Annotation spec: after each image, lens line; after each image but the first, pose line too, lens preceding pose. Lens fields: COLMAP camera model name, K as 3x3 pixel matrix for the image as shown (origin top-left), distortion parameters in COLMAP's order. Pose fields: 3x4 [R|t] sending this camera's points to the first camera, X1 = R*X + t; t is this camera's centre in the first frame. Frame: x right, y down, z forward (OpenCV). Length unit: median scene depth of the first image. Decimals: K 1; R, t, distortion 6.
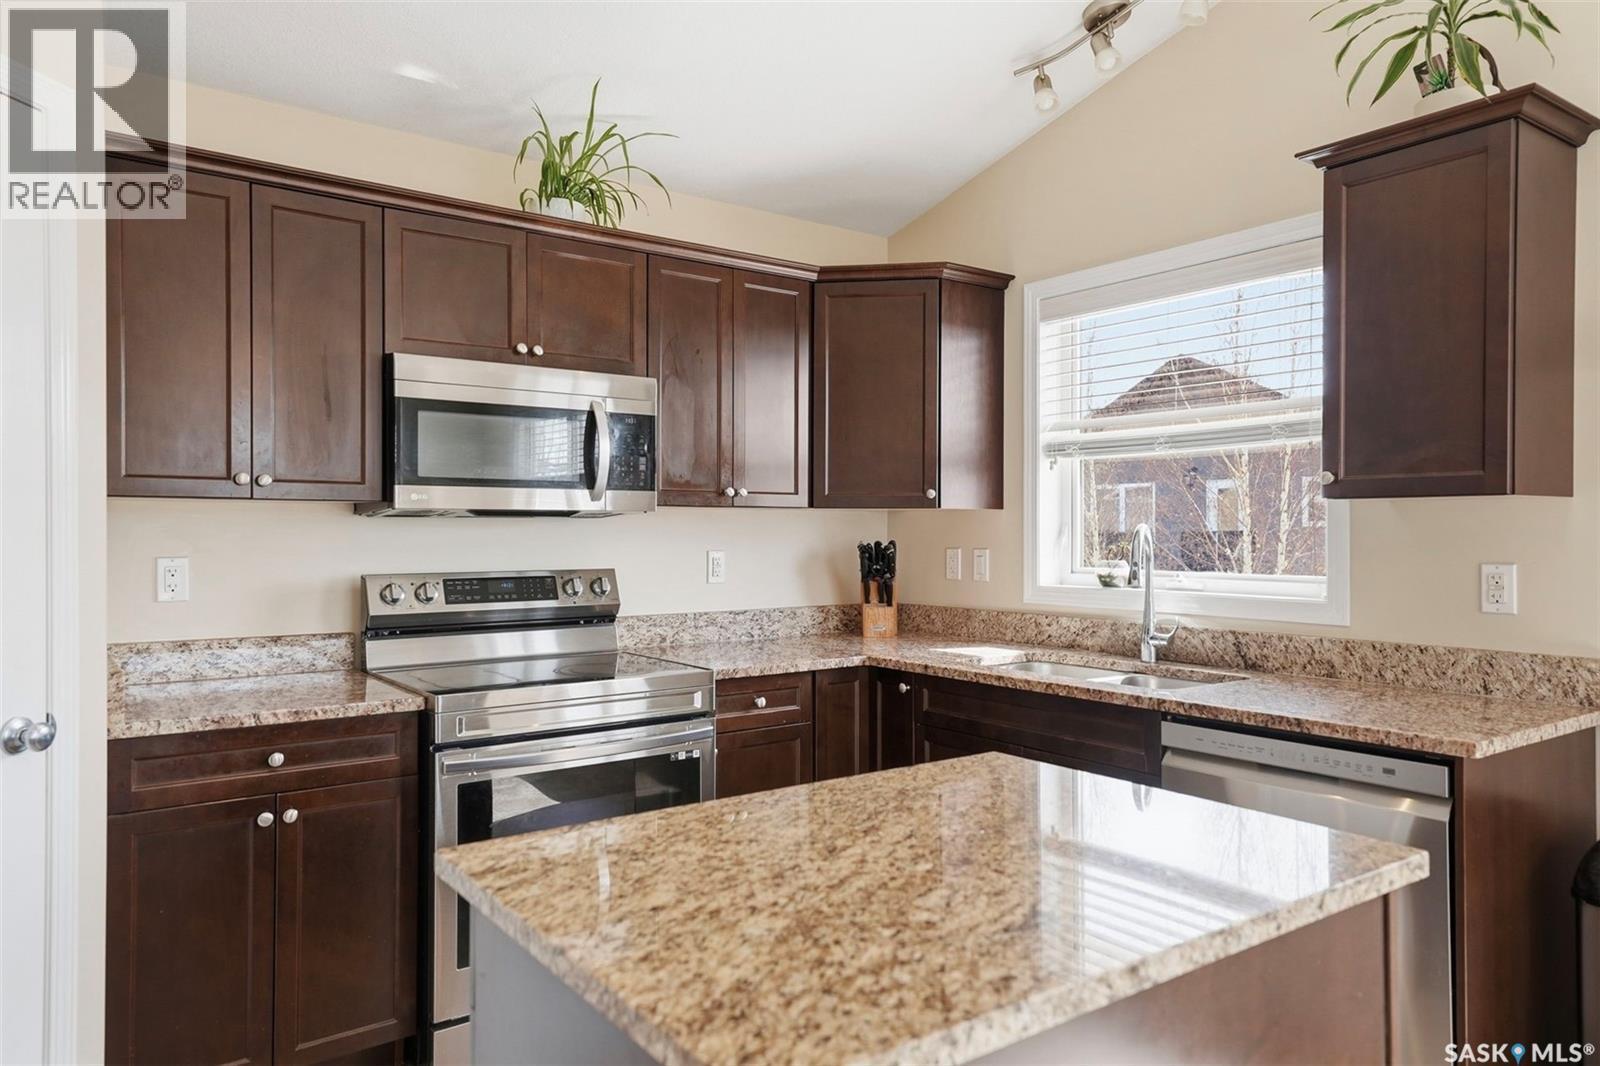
lens RADIAL K [[1083.6, 0, 800.7], [0, 1083.6, 532.3], [0, 0, 1]] dist [0.028861, 0.000772]
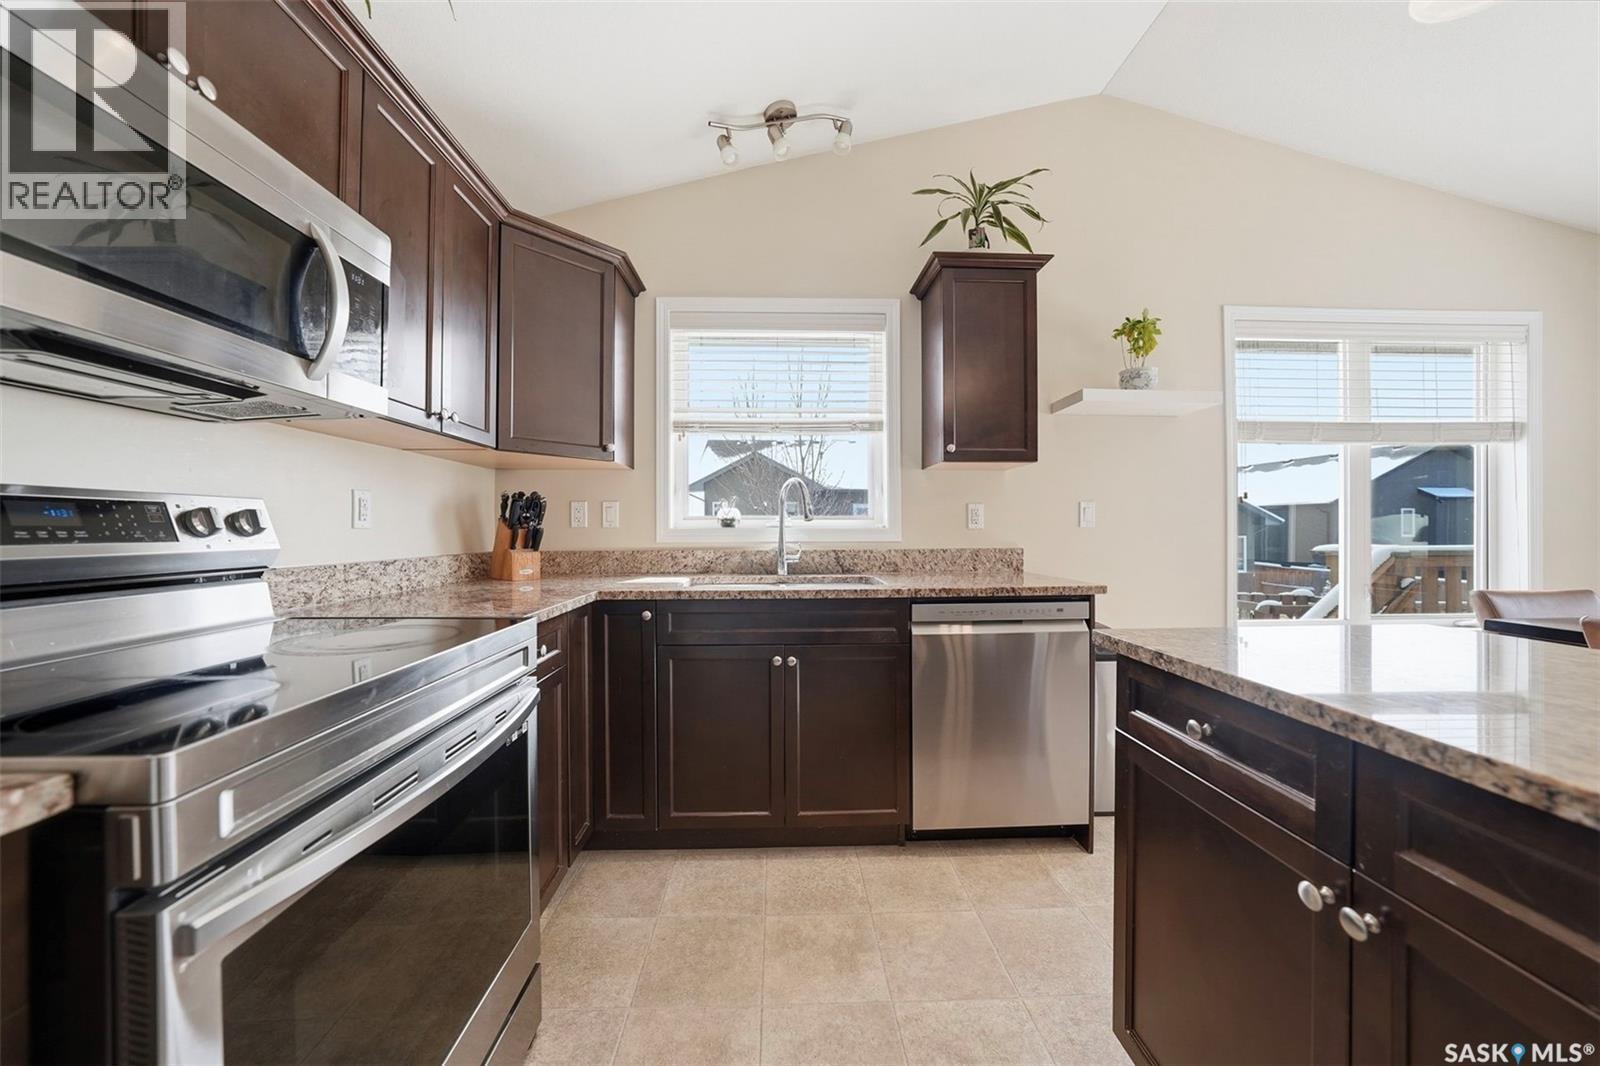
lens RADIAL K [[558.0, 0, 795.1], [0, 558.0, 530.3], [0, 0, 1]] dist [-0.016400, -0.000011]
pose [[0.565496, -0.002585, 0.824747, -0.284216], [0.005607, 0.999984, -0.000710, 0.059130], [-0.824732, 0.005026, 0.565501, 0.559030]]
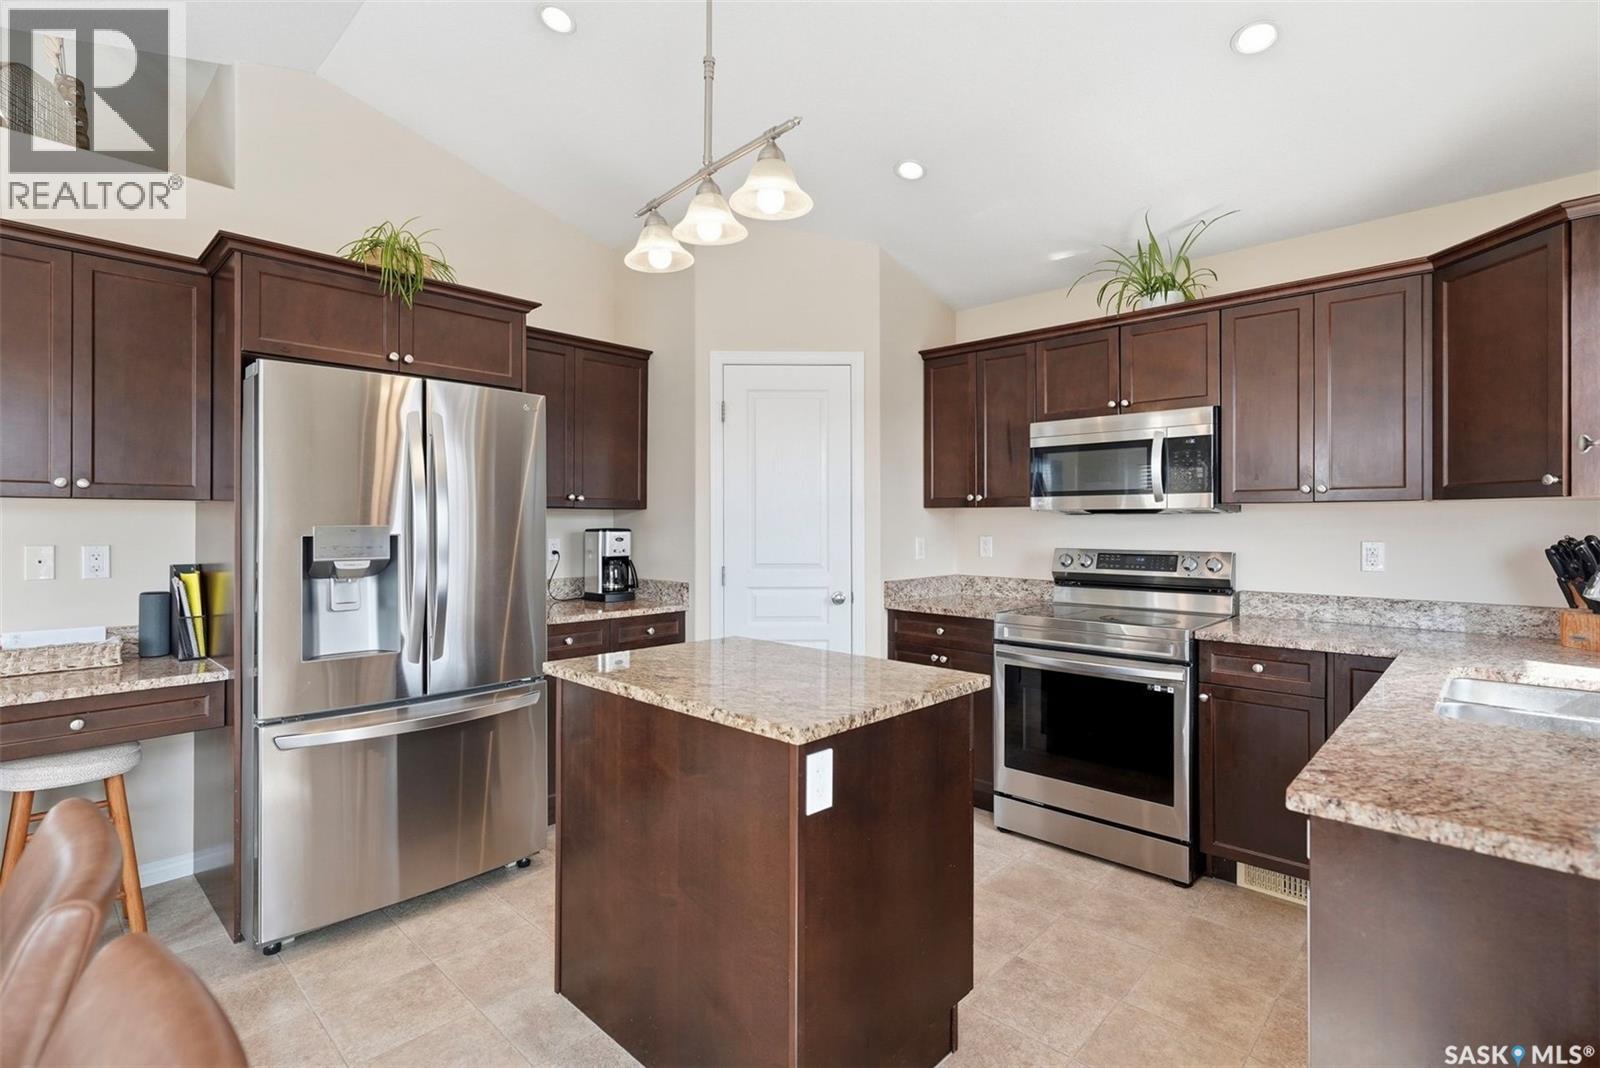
lens RADIAL K [[731.7, 0, 803.2], [0, 731.7, 525.2], [0, 0, 1]] dist [0.001659, 0.000092]
pose [[0.187981, 0.001787, -0.982171, 0.629944], [-0.005026, 0.999987, 0.000857, 0.002948], [0.982160, 0.004775, 0.187987, 0.350686]]
